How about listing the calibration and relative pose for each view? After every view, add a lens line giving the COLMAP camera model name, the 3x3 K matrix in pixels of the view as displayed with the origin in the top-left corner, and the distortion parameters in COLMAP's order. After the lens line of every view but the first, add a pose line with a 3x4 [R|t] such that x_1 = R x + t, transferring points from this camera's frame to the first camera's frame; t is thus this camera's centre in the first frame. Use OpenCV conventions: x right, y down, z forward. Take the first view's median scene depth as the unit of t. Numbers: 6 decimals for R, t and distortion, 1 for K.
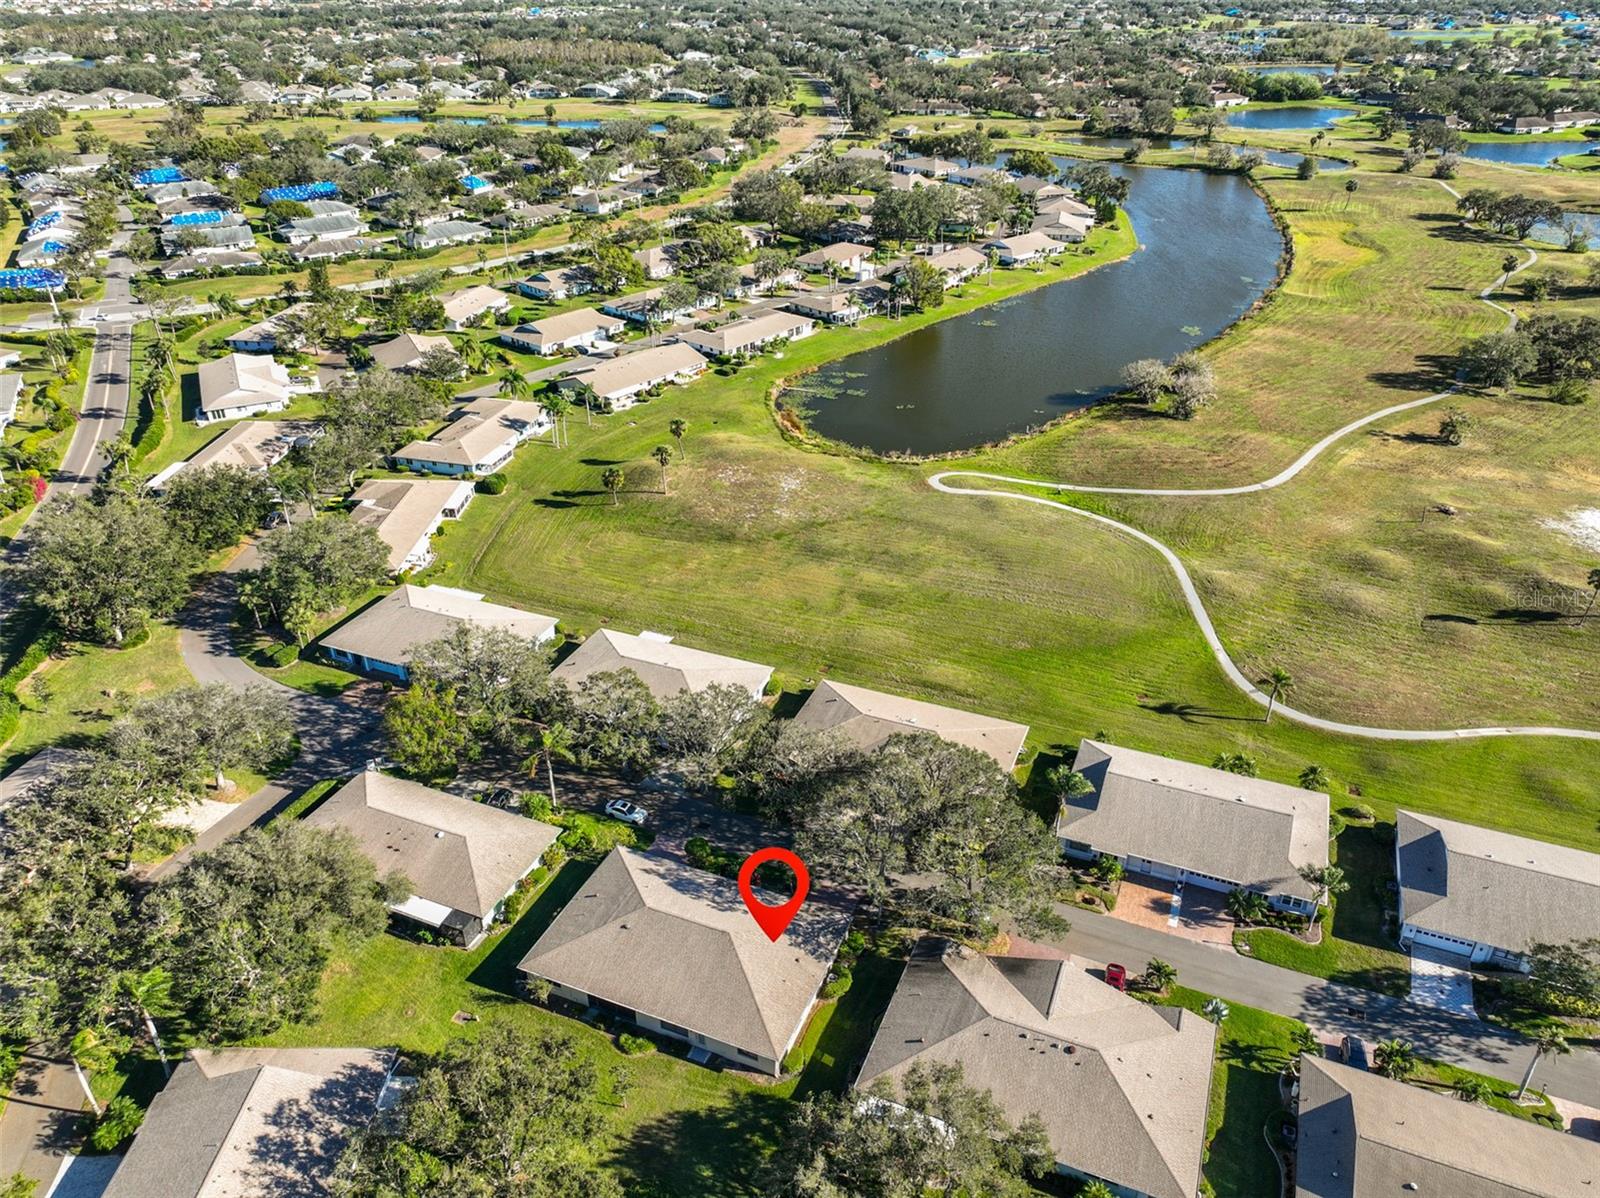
lens RADIAL K [[1118.5, 0, 800.0], [0, 1118.5, 599.0], [0, 0, 1]] dist [-0.006238, 0.023853]
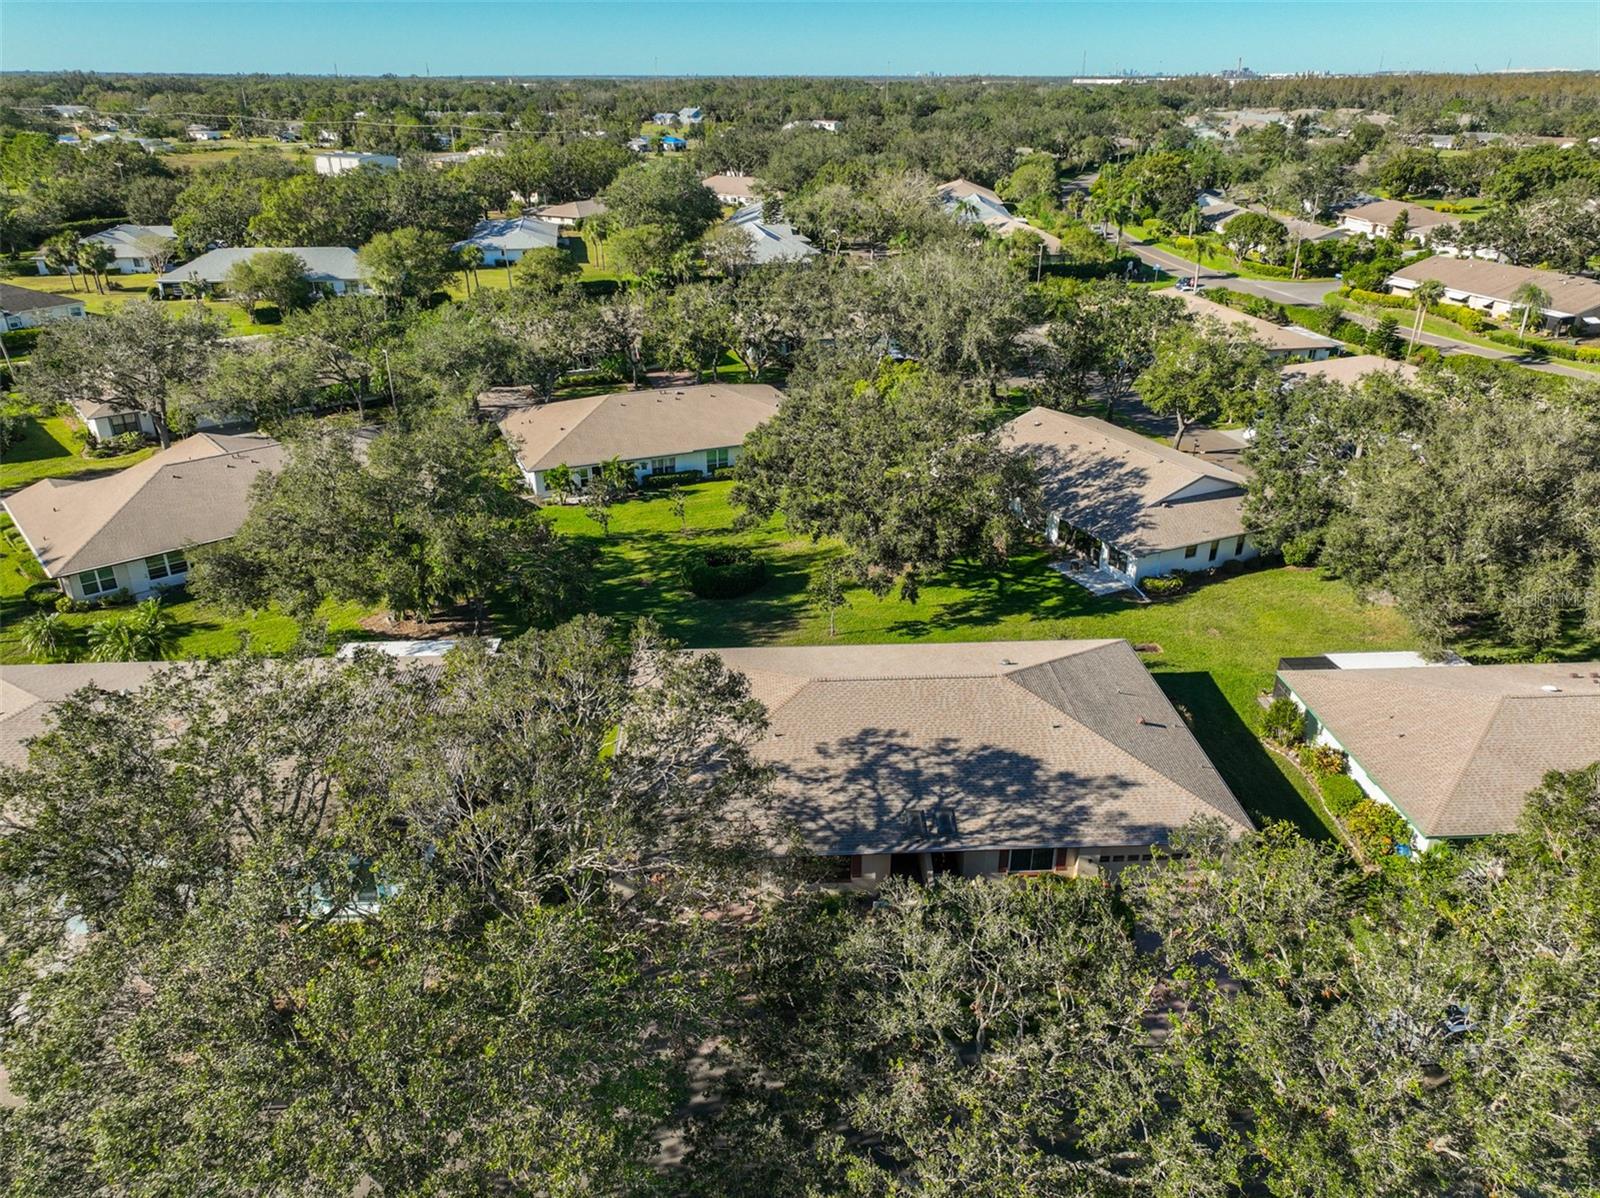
lens RADIAL K [[1118.5, 0, 800.0], [0, 1118.5, 599.0], [0, 0, 1]] dist [-0.006238, 0.023853]
pose [[-0.891536, 0.199237, -0.406778, 0.059004], [-0.222655, 0.589299, 0.776628, -0.042742], [0.394447, 0.782963, -0.481020, 0.534833]]
